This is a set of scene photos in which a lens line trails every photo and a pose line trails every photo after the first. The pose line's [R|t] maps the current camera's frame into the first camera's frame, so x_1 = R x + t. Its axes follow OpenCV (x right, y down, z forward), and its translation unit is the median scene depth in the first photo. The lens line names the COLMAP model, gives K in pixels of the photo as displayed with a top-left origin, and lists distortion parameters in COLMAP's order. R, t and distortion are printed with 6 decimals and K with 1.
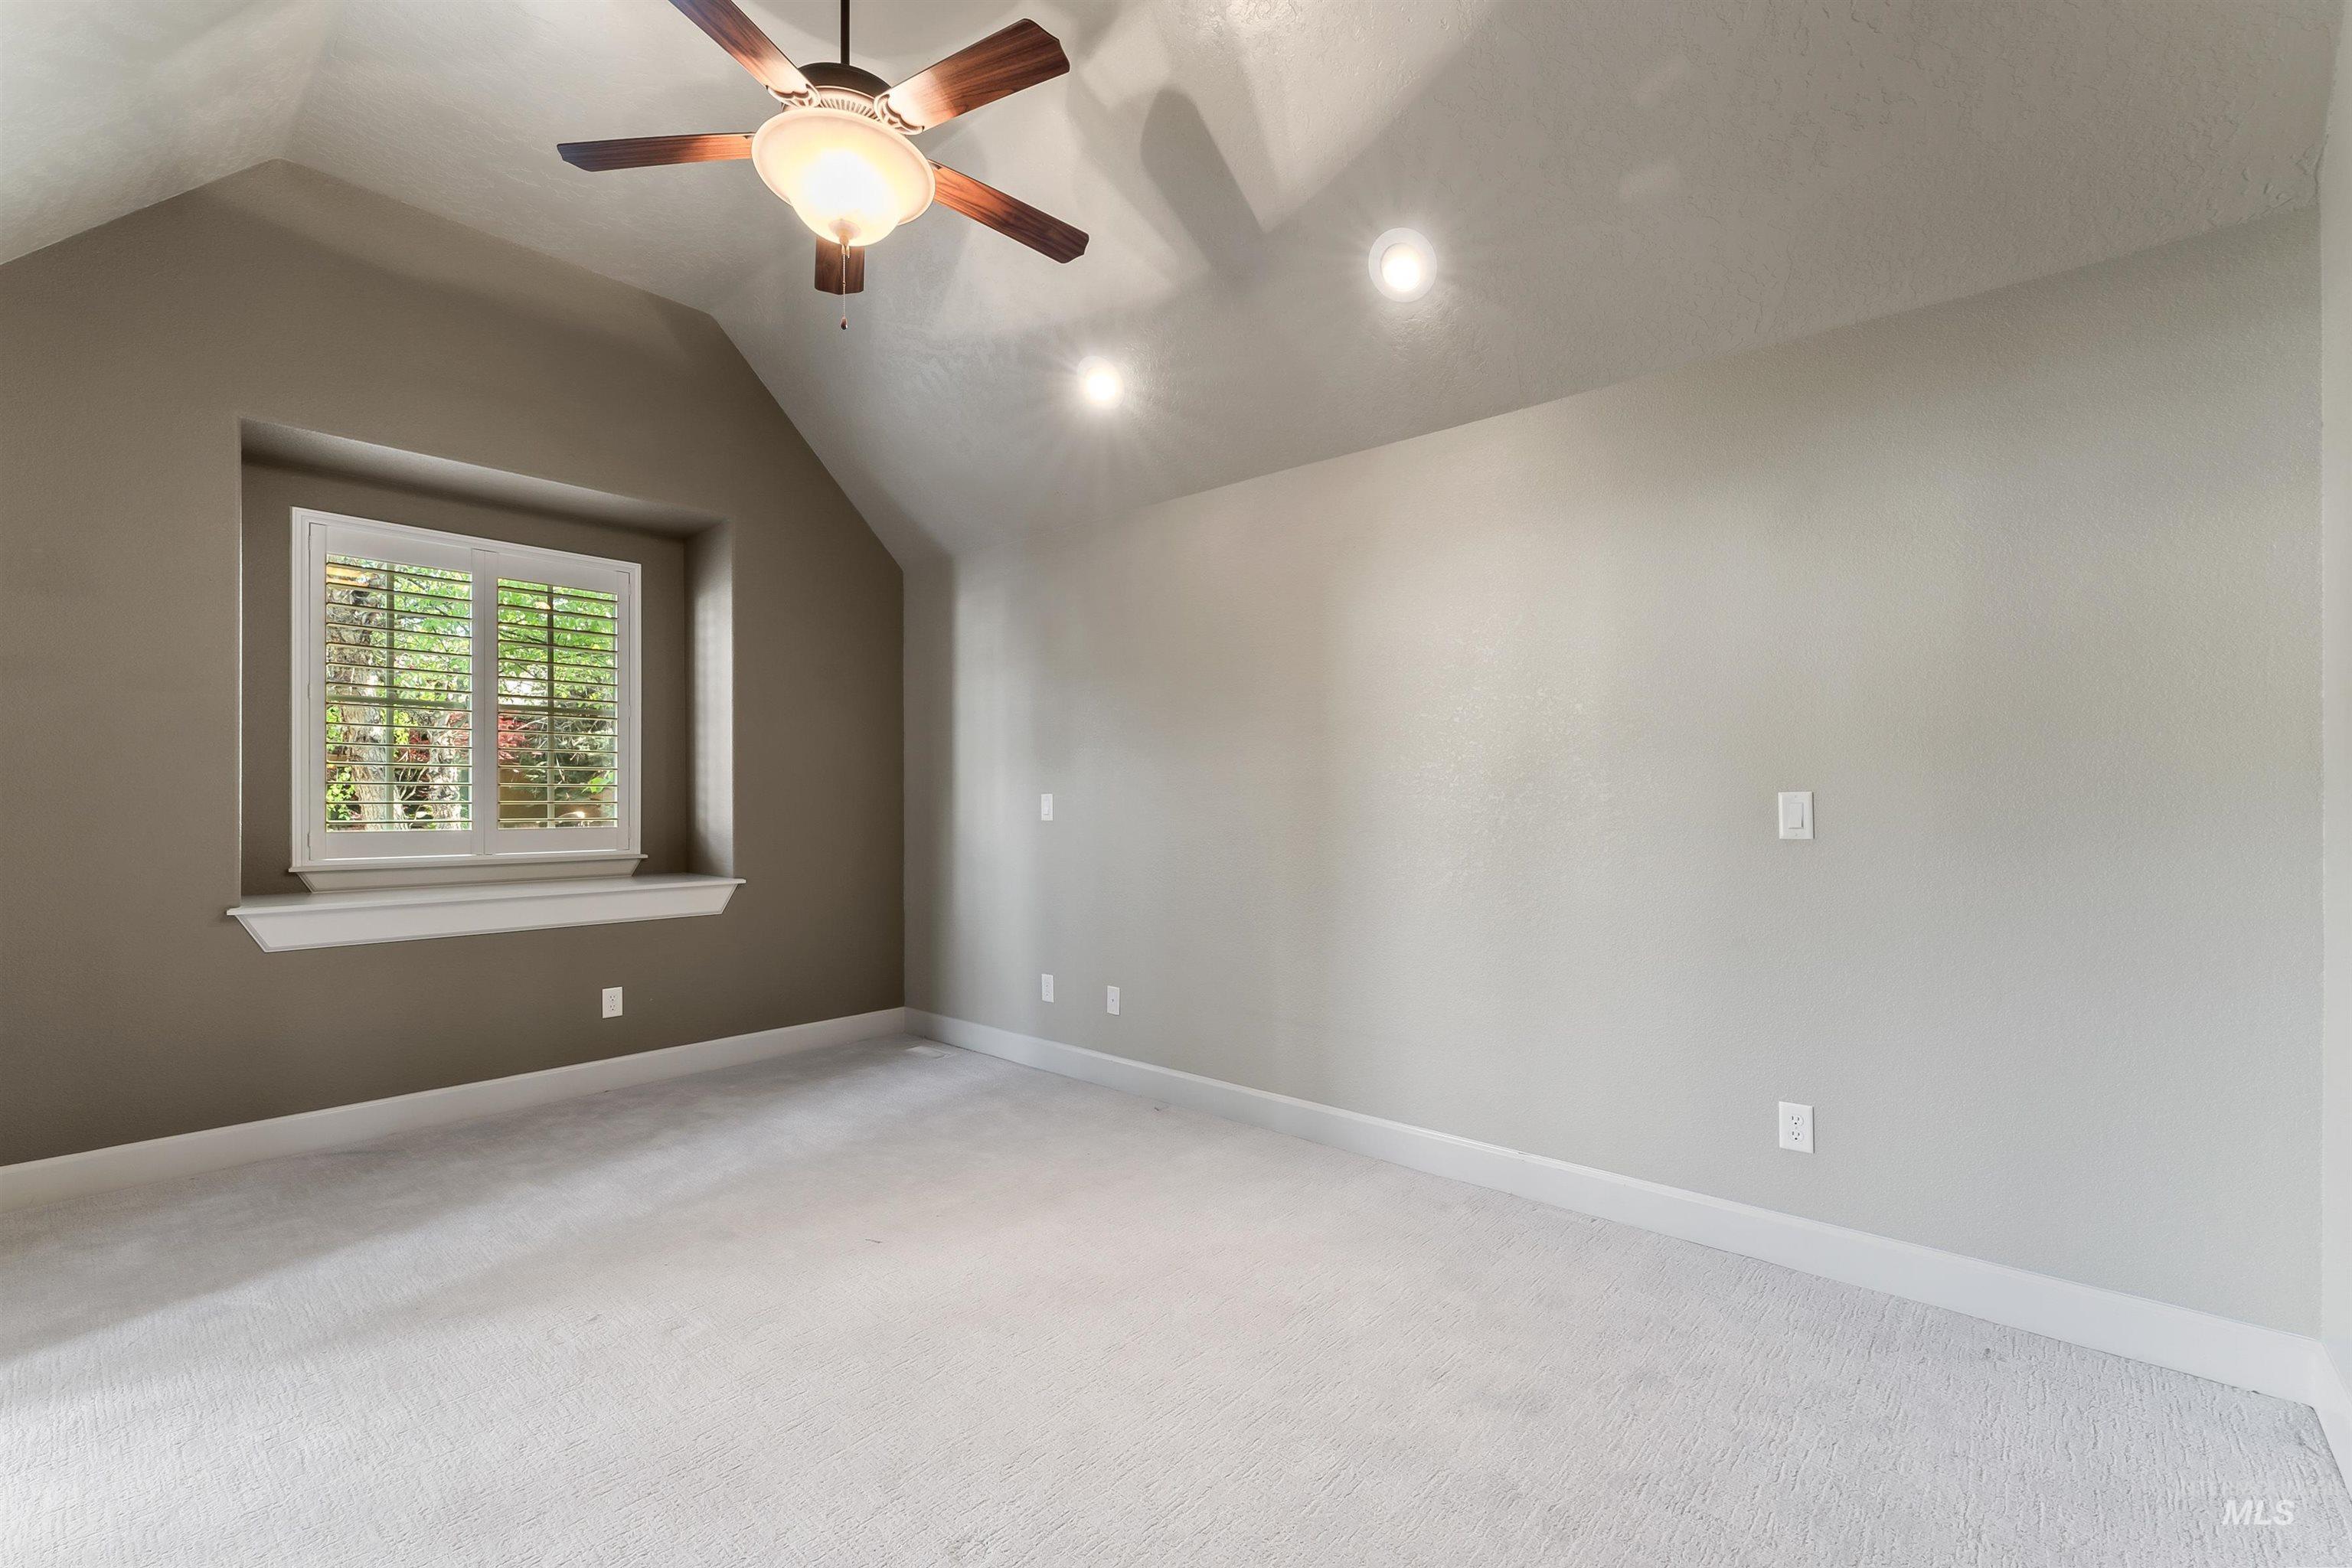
lens RADIAL K [[997.7, 0, 1178.2], [0, 997.7, 795.6], [0, 0, 1]] dist [-0.006870, 0.001311]
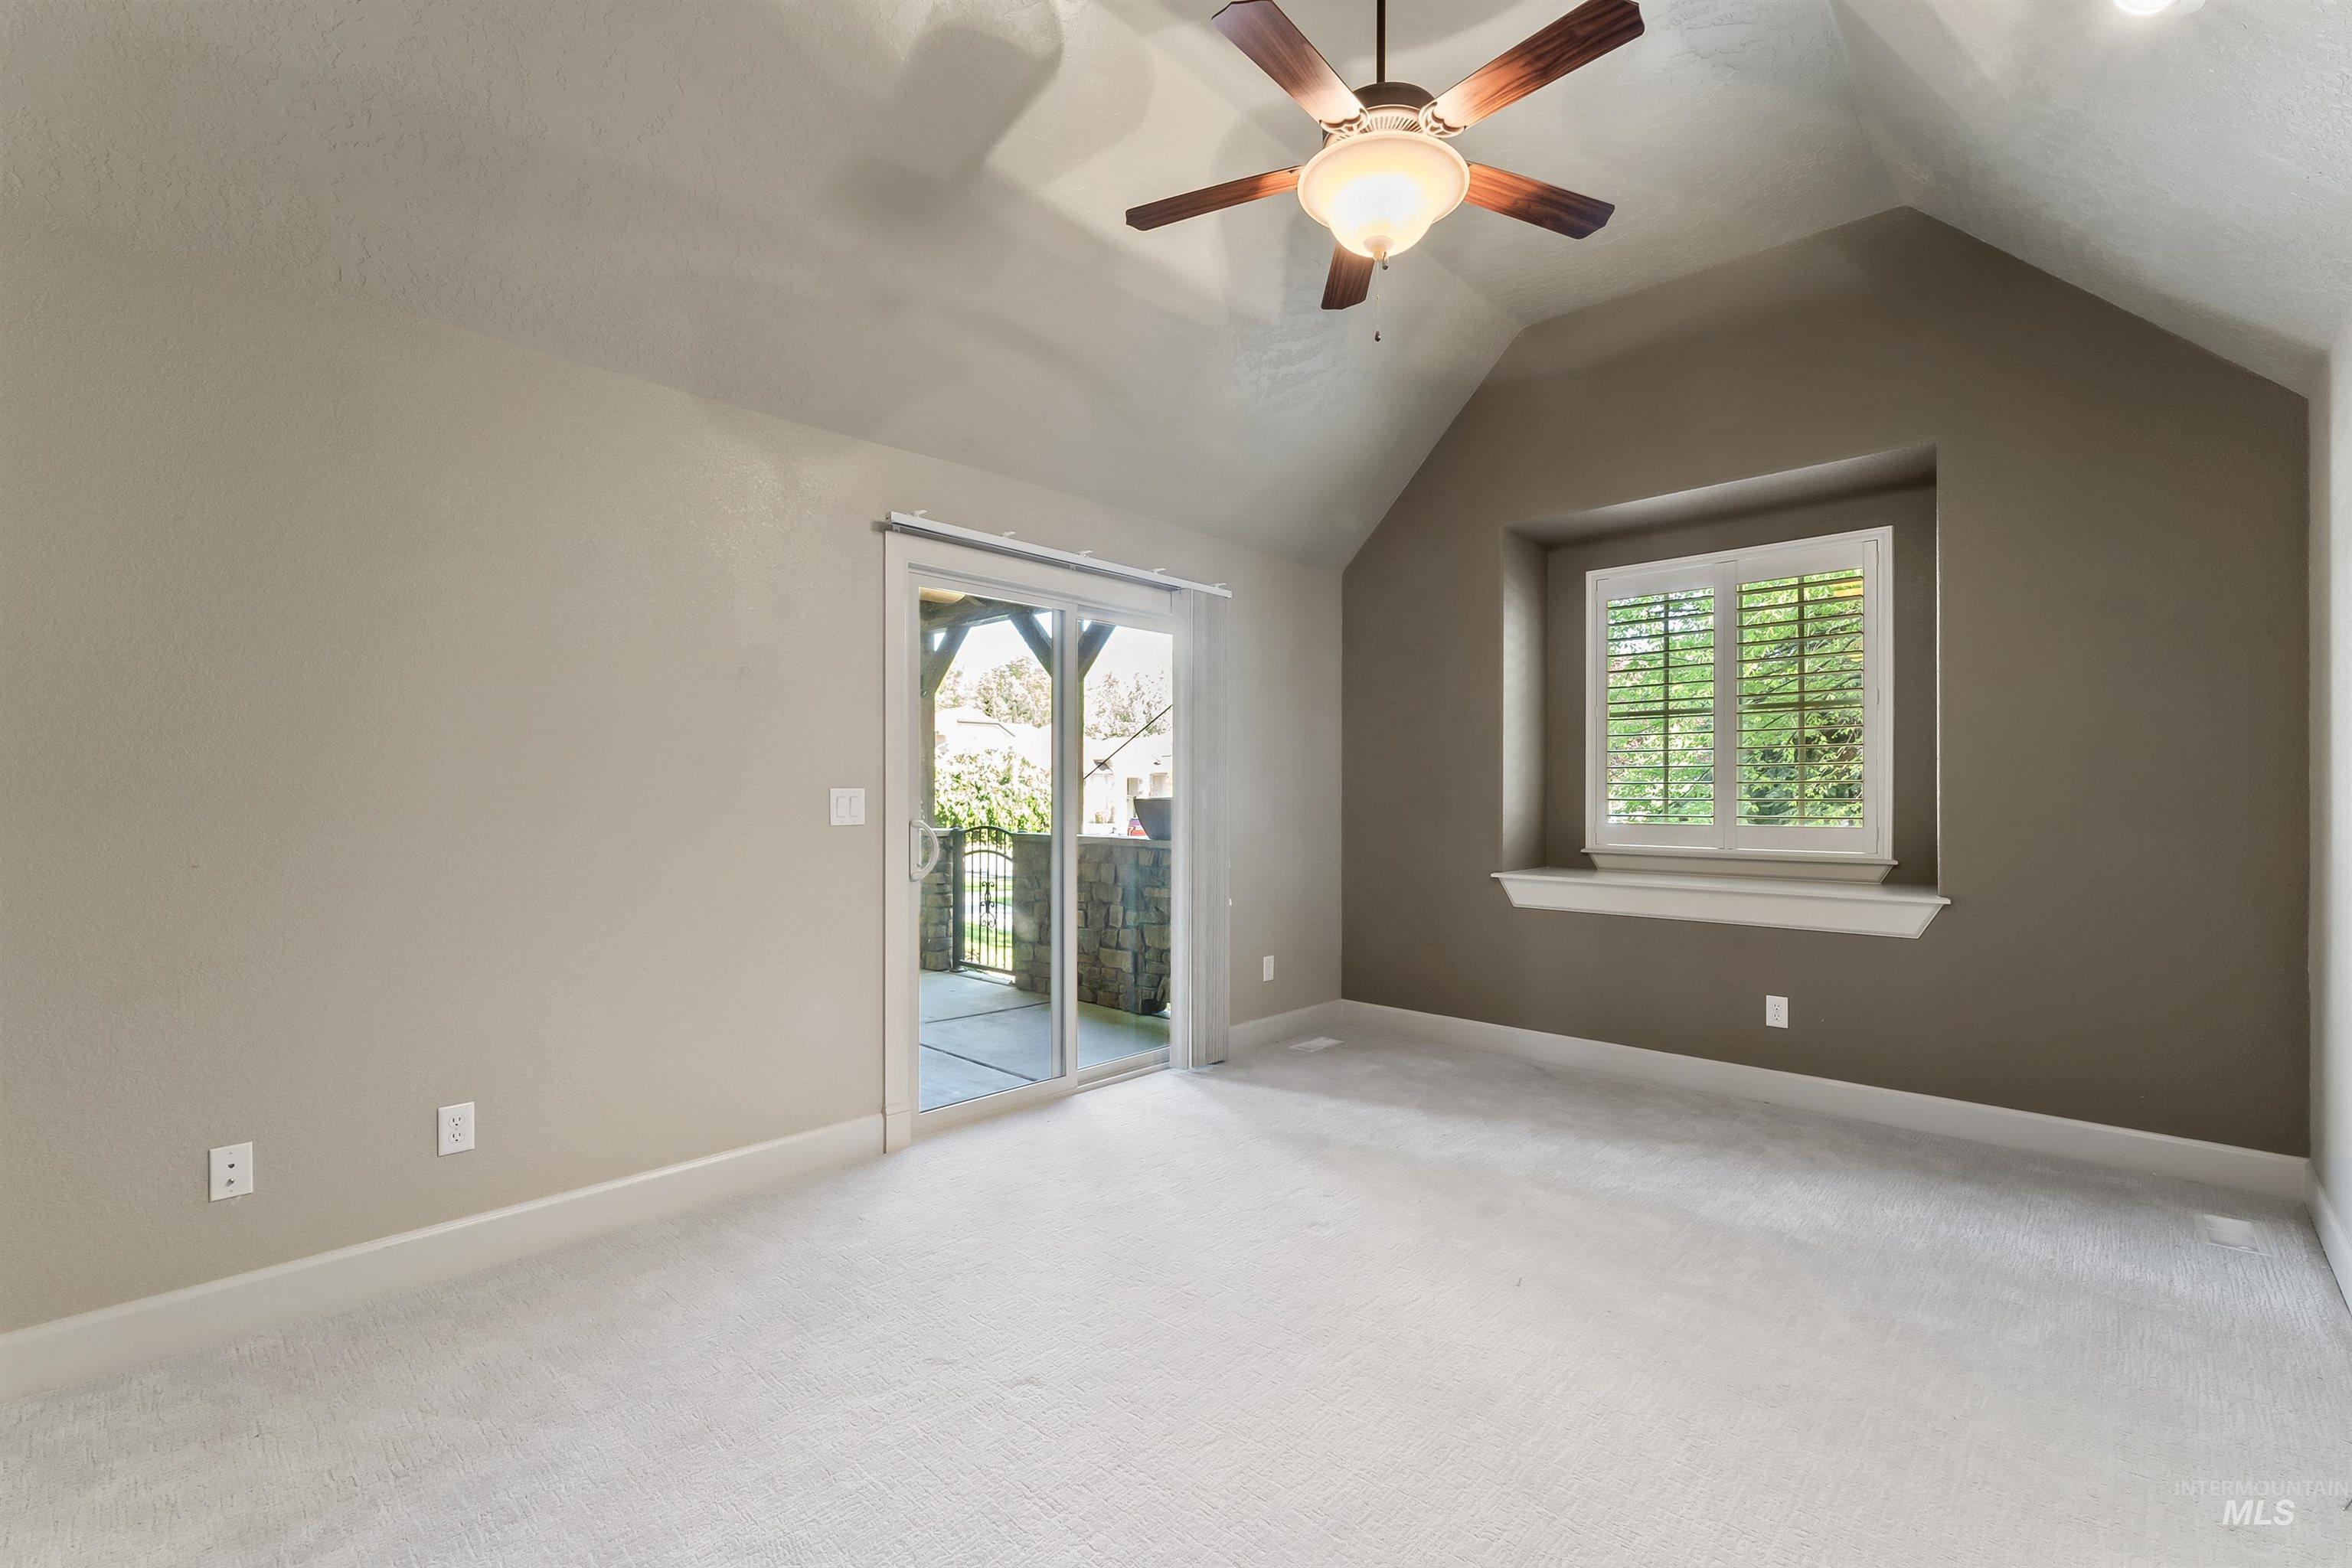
lens RADIAL K [[997.7, 0, 1177.8], [0, 997.7, 788.8], [0, 0, 1]] dist [-0.006870, 0.001311]
pose [[-0.030778, -0.007798, -0.999496, 0.404112], [0.003408, 0.999963, -0.007907, 0.002283], [0.999520, -0.003650, -0.030751, 0.473582]]
